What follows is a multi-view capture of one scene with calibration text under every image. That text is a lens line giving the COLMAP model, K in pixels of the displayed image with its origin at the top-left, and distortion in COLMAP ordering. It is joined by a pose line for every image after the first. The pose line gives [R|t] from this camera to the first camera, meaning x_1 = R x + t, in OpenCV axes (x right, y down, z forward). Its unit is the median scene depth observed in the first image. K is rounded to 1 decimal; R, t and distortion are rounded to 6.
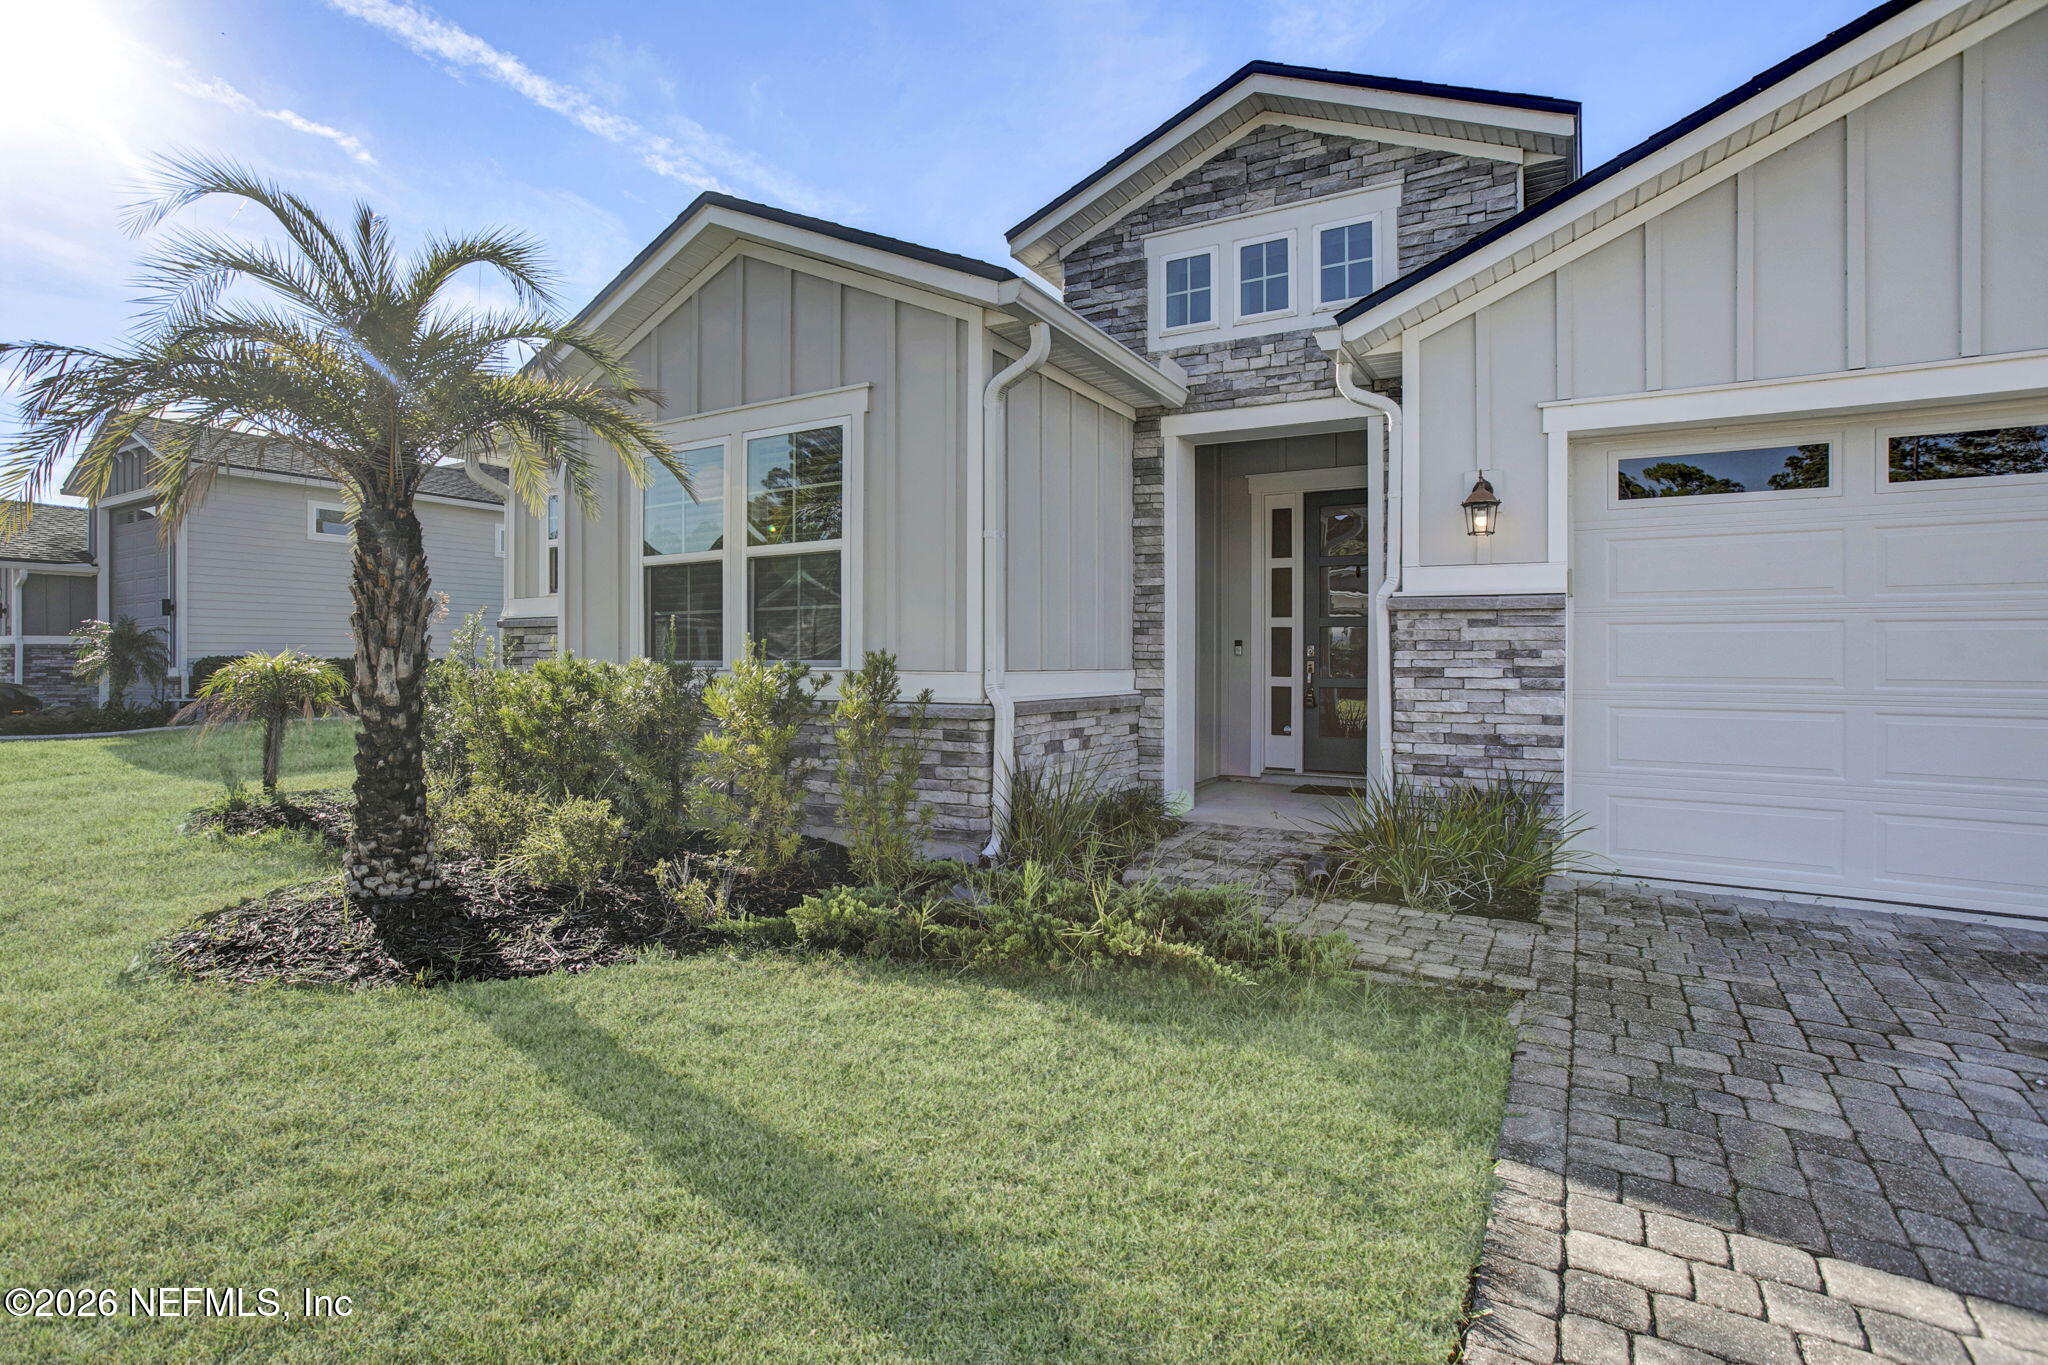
lens RADIAL K [[955.8, 0, 955.7], [0, 955.8, 680.2], [0, 0, 1]] dist [-0.044356, 0.000639]
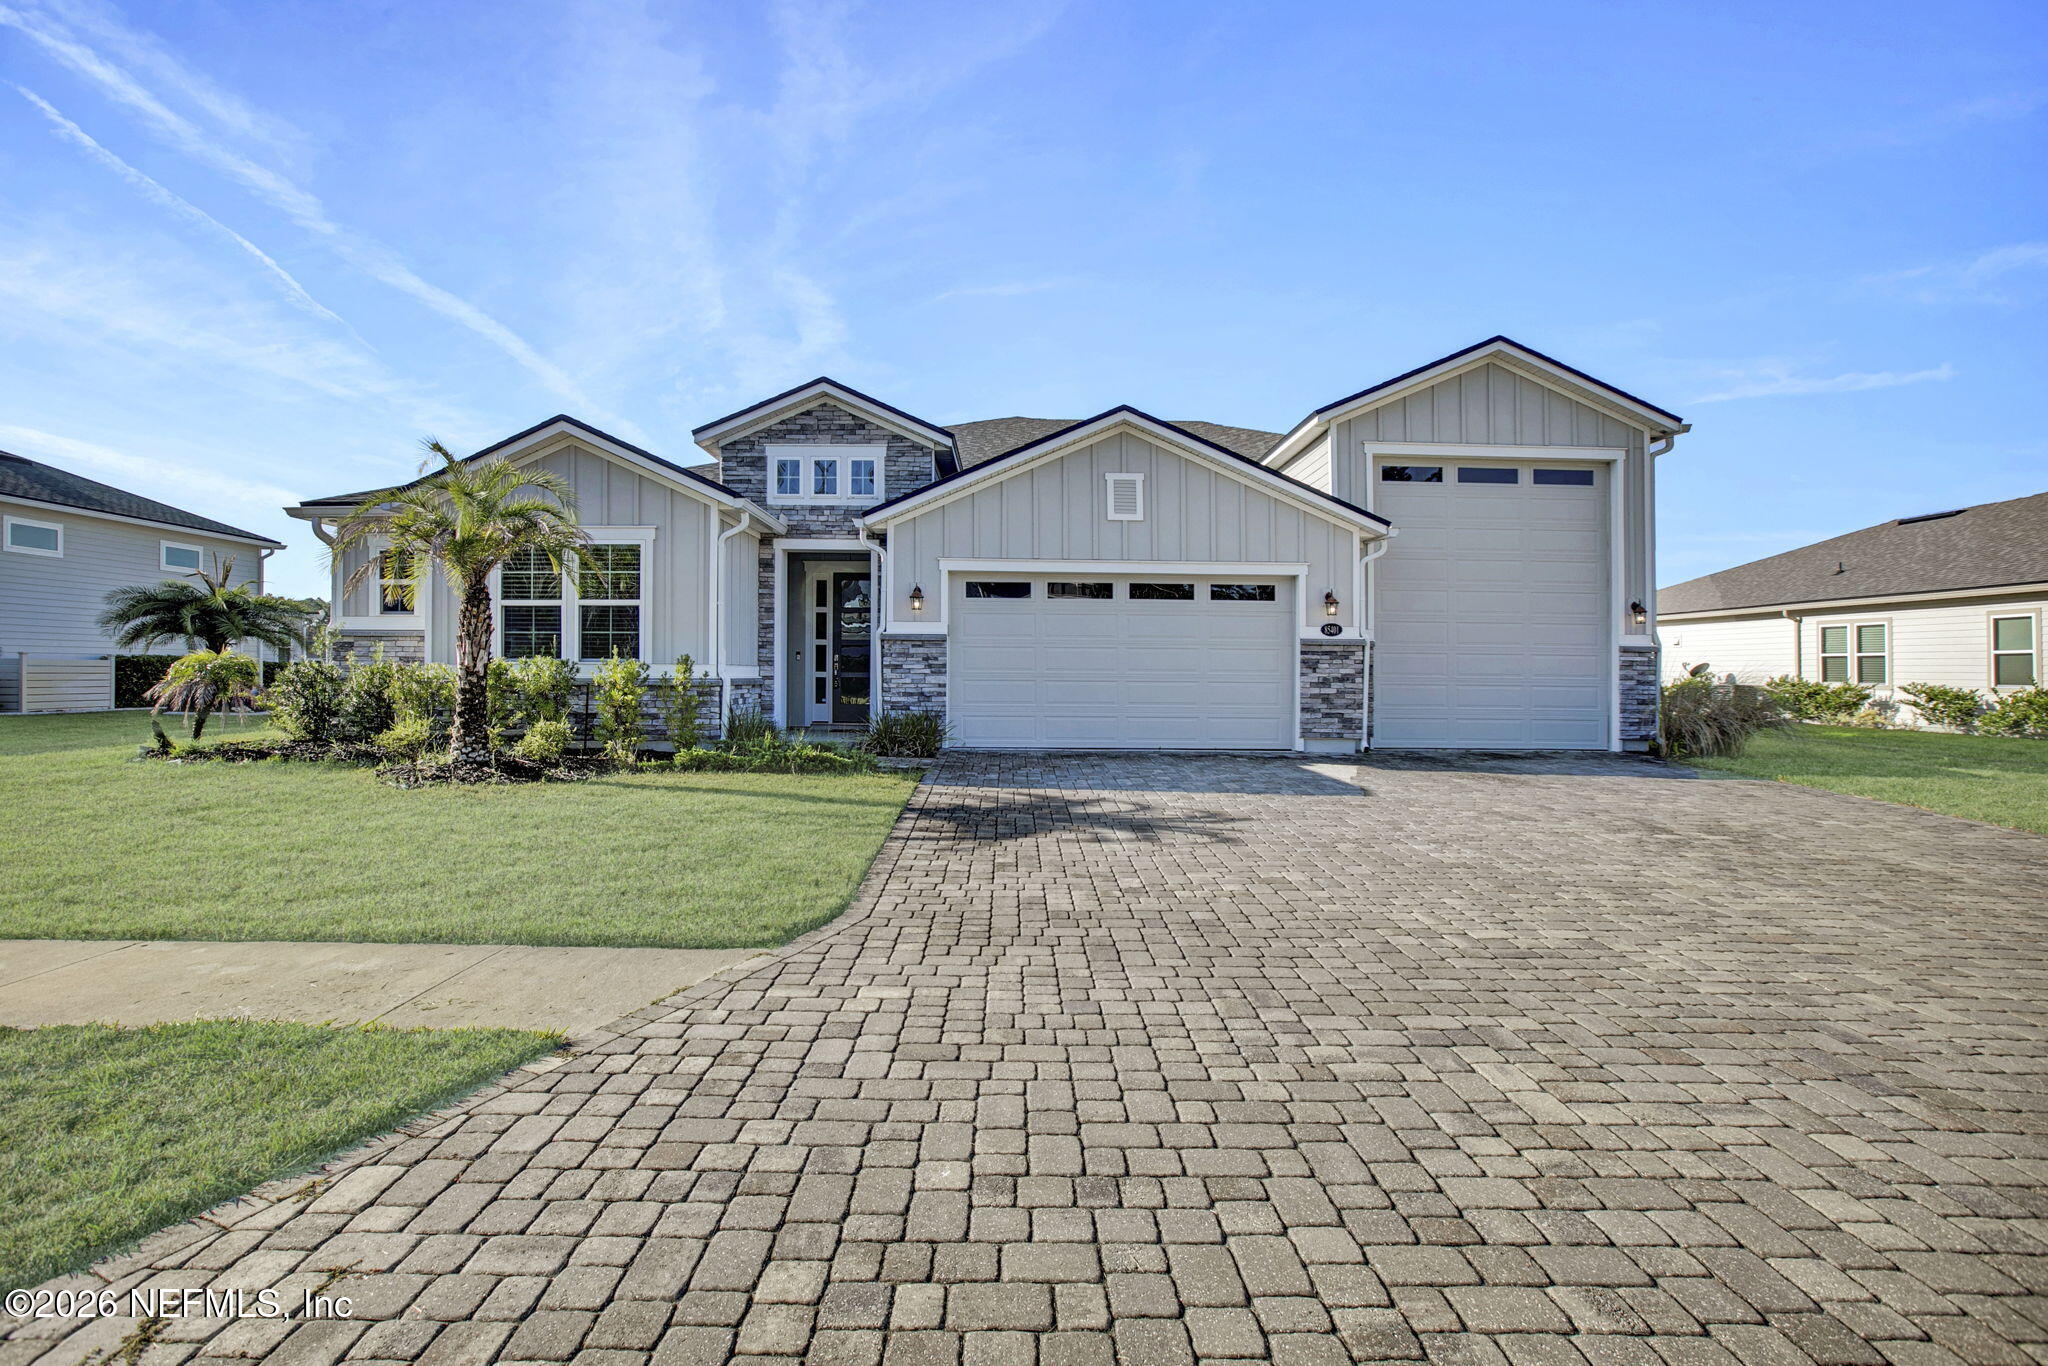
lens RADIAL K [[1028.8, 0, 949.5], [0, 1028.8, 688.9], [0, 0, 1]] dist [-0.057911, 0.000786]
pose [[0.862823, -0.001598, 0.505504, -0.600157], [0.002923, 0.999994, -0.001827, 0.046018], [-0.505498, 0.003054, 0.862822, -1.125357]]
